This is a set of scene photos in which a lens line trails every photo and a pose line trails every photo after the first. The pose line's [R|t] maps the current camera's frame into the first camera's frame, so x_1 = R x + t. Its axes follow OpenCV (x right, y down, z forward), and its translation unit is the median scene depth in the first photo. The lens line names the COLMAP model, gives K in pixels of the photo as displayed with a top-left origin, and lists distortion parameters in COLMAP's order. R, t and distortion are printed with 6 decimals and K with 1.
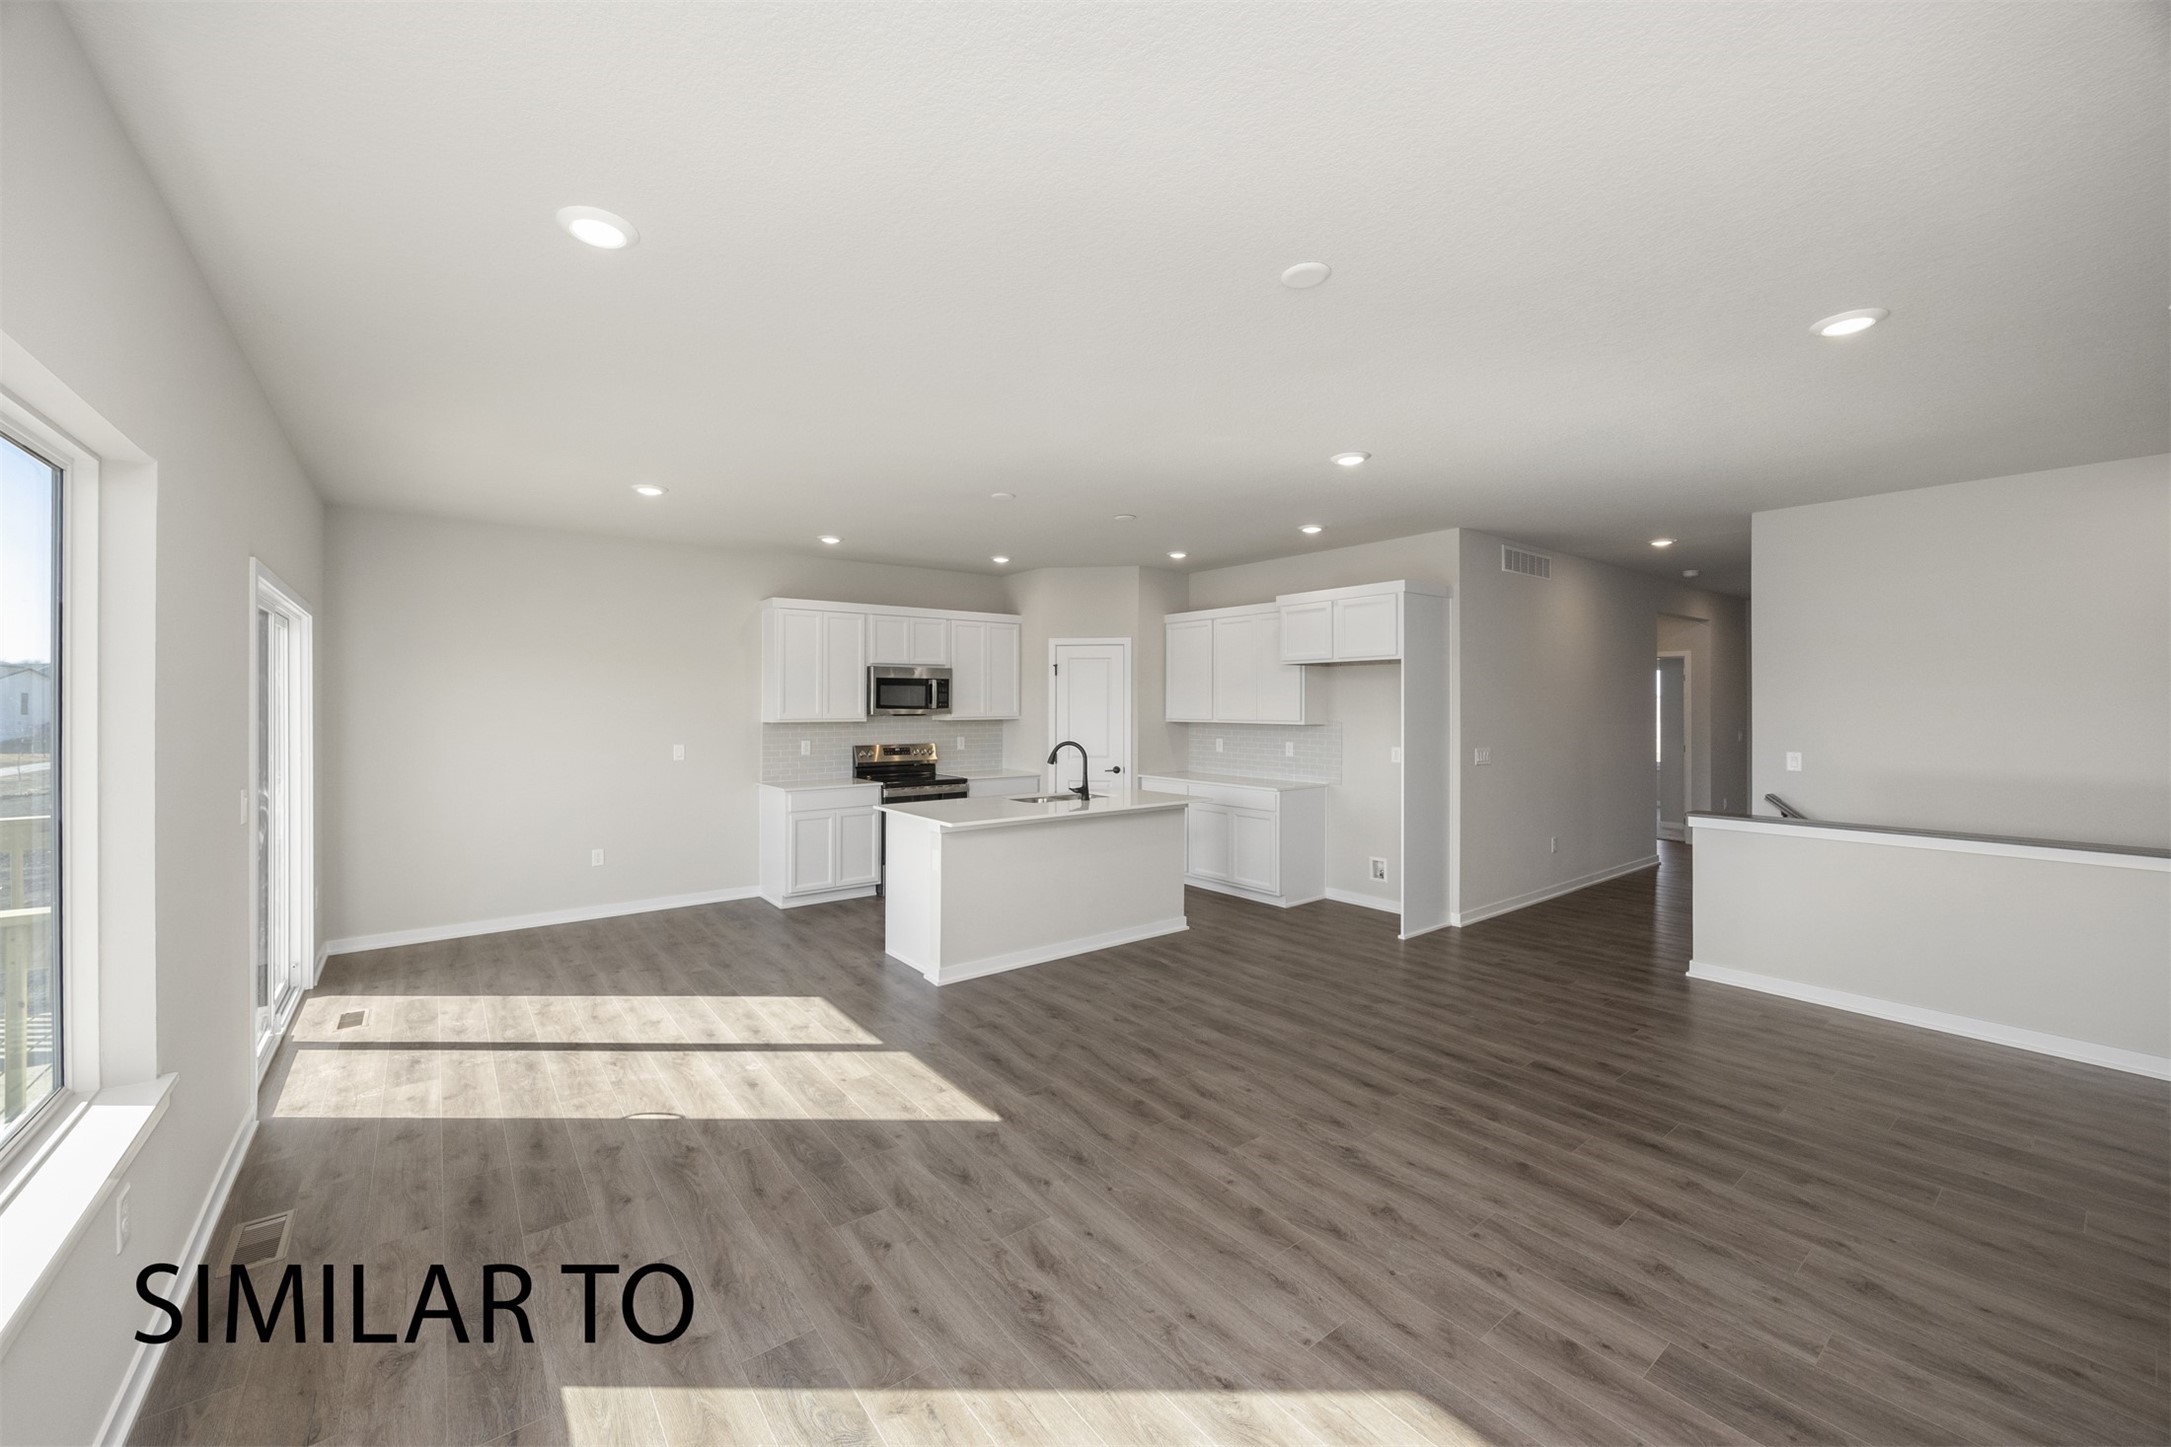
lens RADIAL K [[831.7, 0, 1077.7], [0, 831.7, 700.3], [0, 0, 1]] dist [-0.000625, 0.000150]
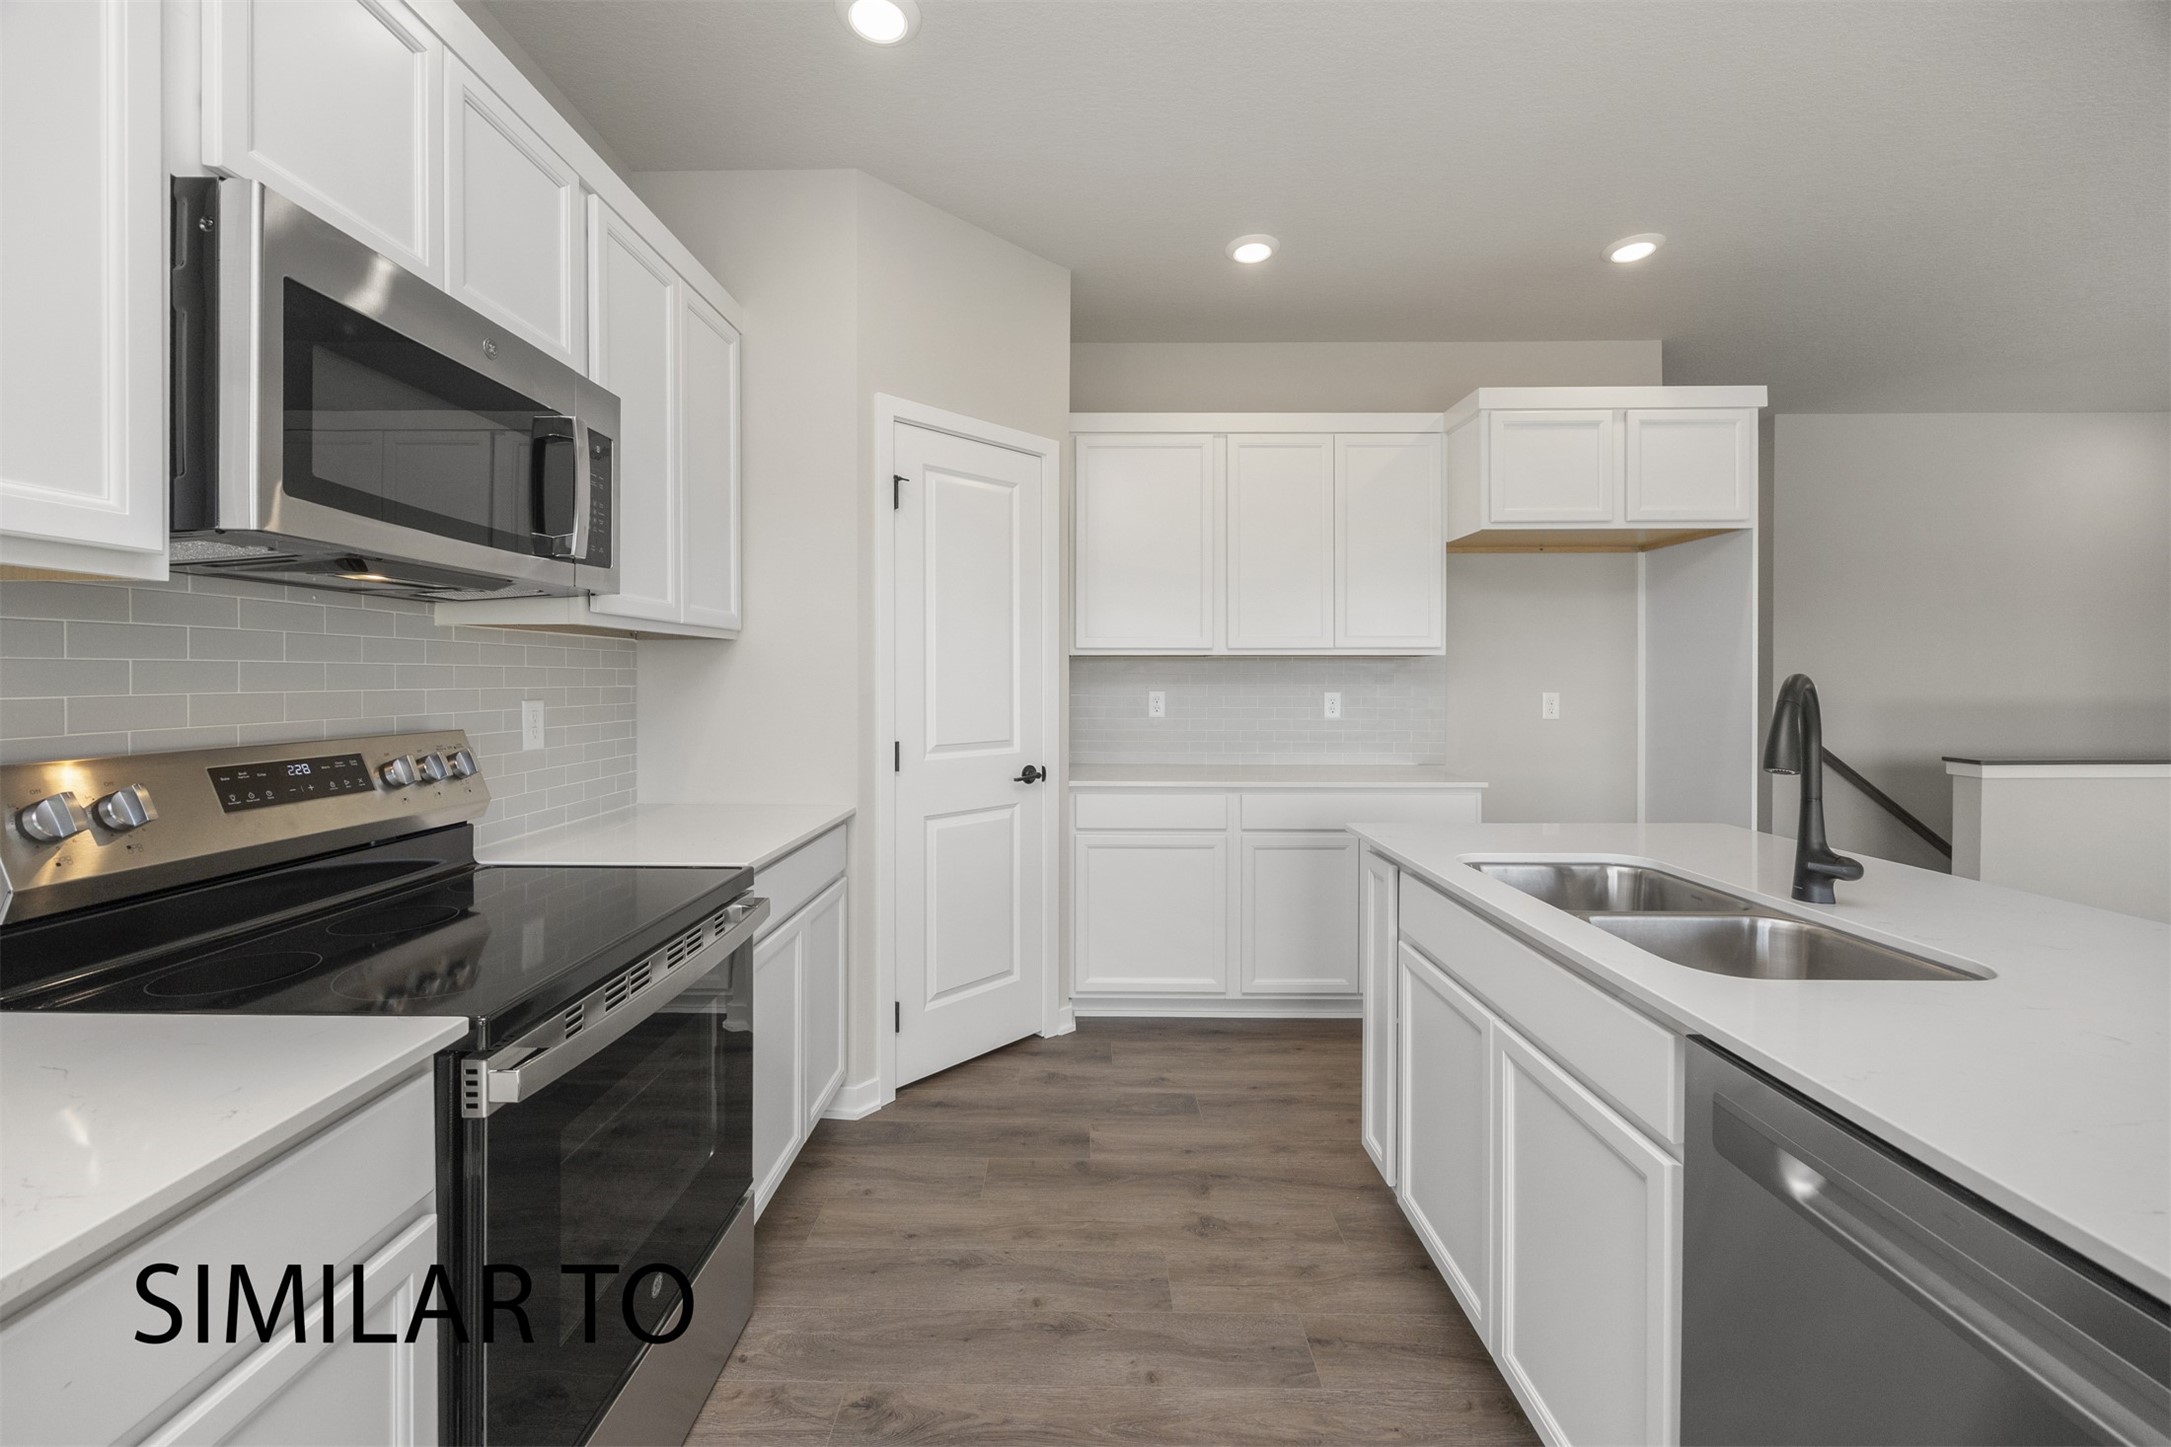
lens RADIAL K [[840.9, 0, 1077.8], [0, 840.9, 681.8], [0, 0, 1]] dist [-0.005824, -0.000006]
pose [[0.622354, -0.005394, 0.782718, -0.430510], [-0.004547, 0.999934, 0.010506, 0.063141], [-0.782723, -0.010098, 0.622288, 1.285982]]
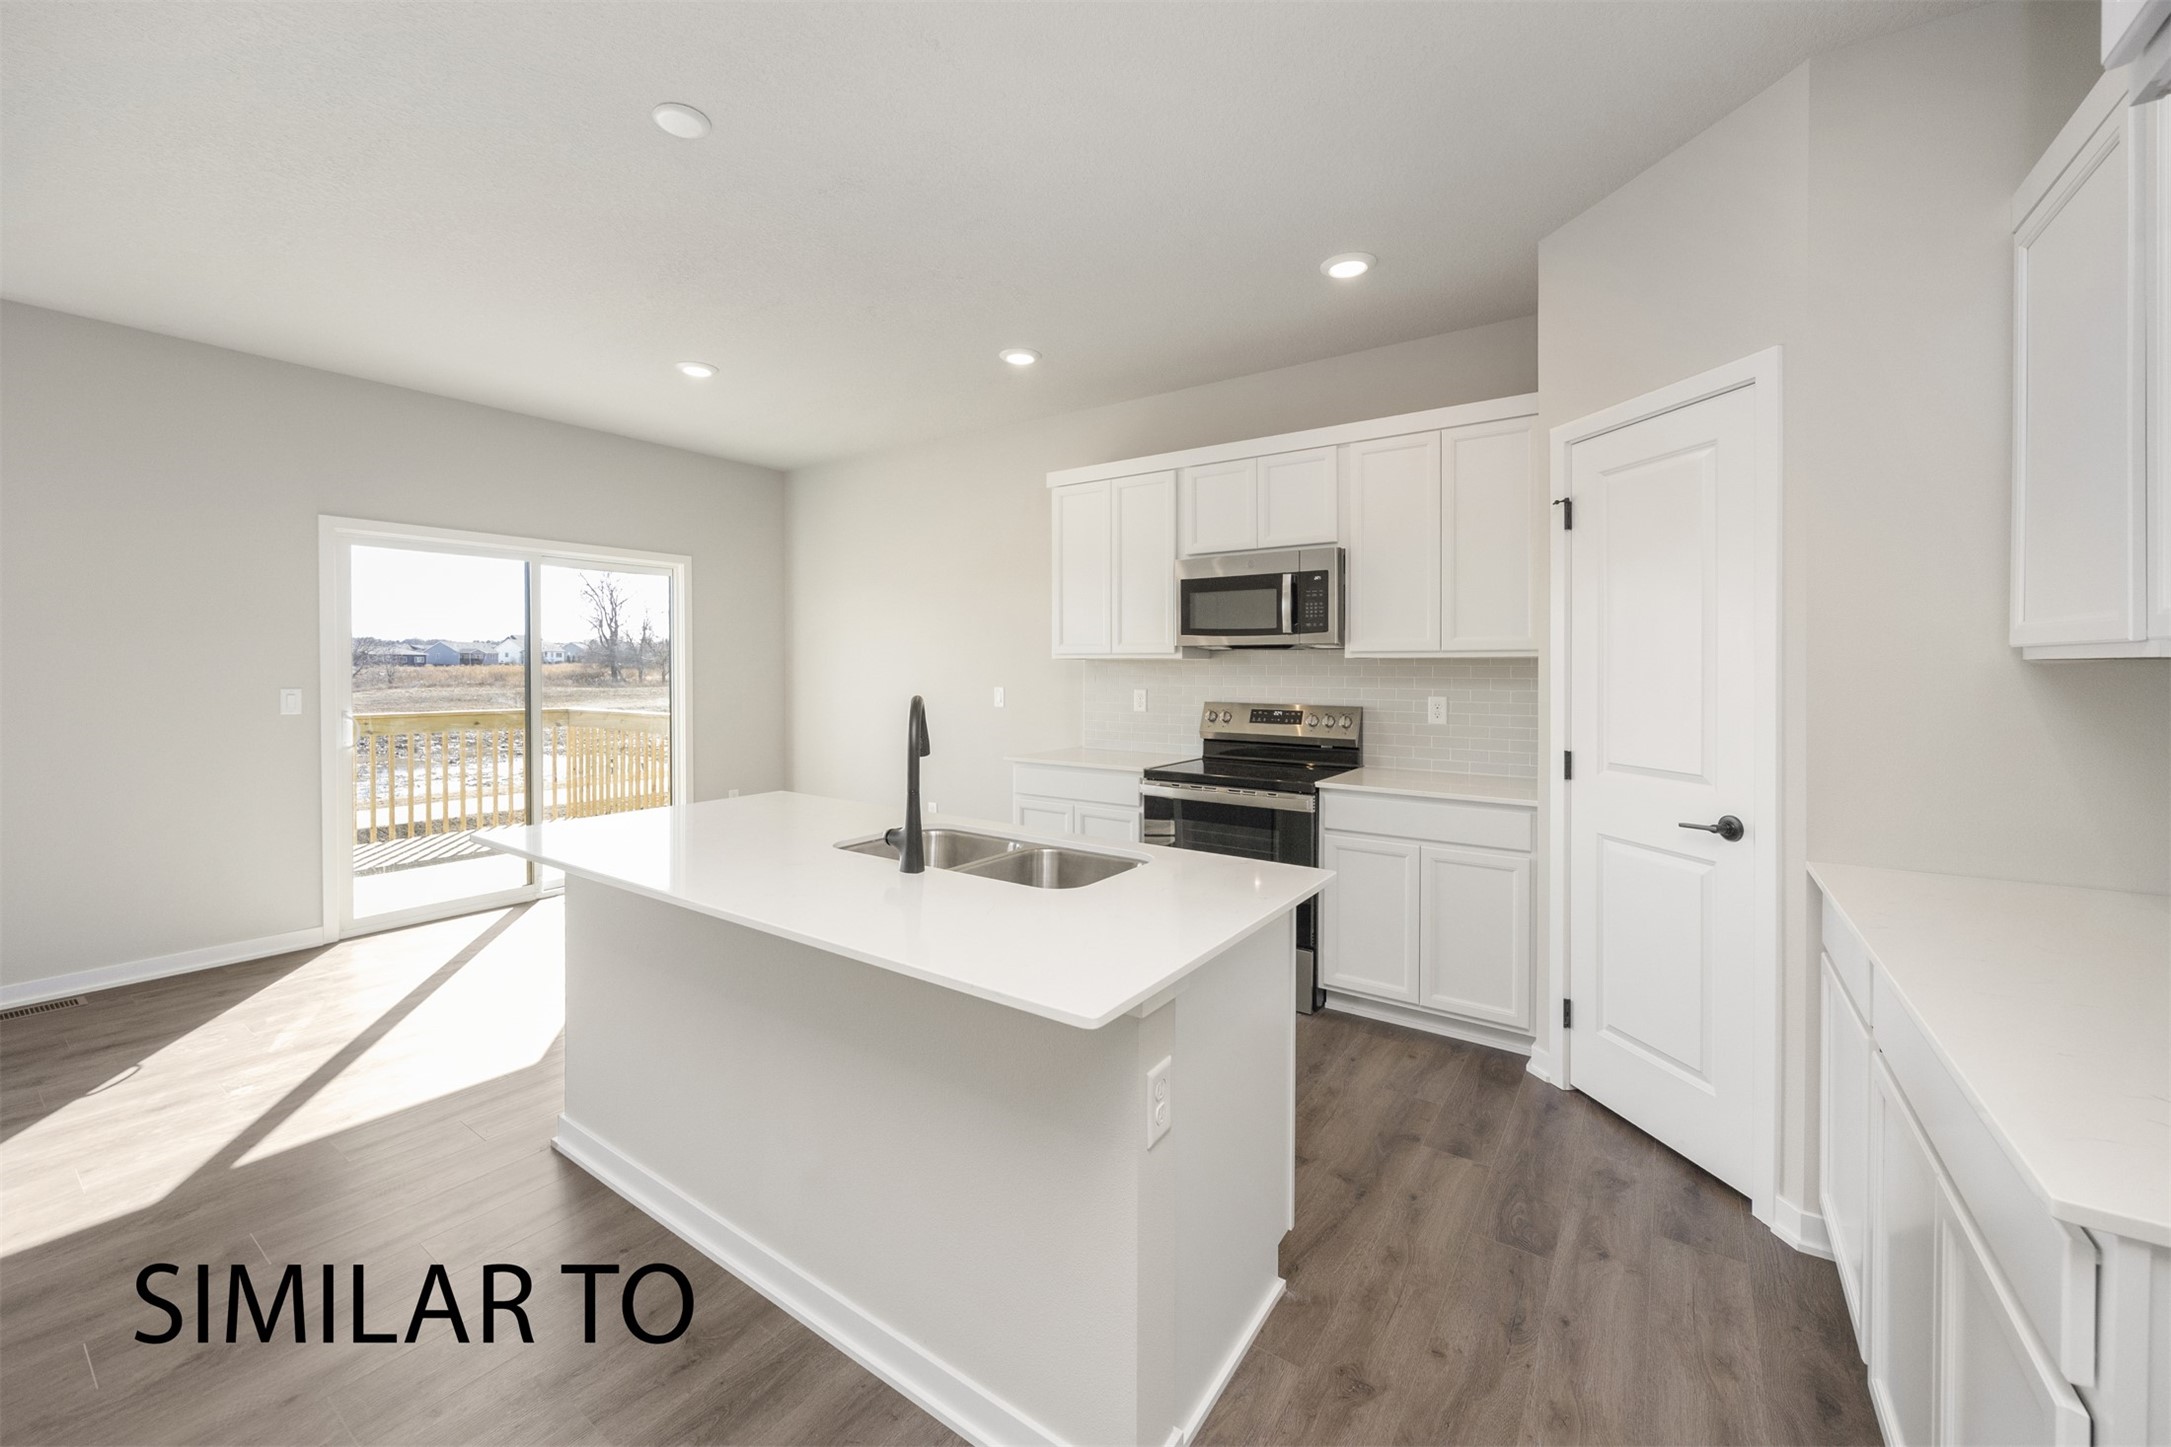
lens RADIAL K [[856.6, 0, 1064.6], [0, 856.6, 669.5], [0, 0, 1]] dist [-0.003475, 0.000196]
pose [[0.284071, 0.005279, -0.958789, 0.454474], [0.002762, 0.999976, 0.006324, 0.045946], [0.958799, -0.004445, 0.284050, 1.215206]]
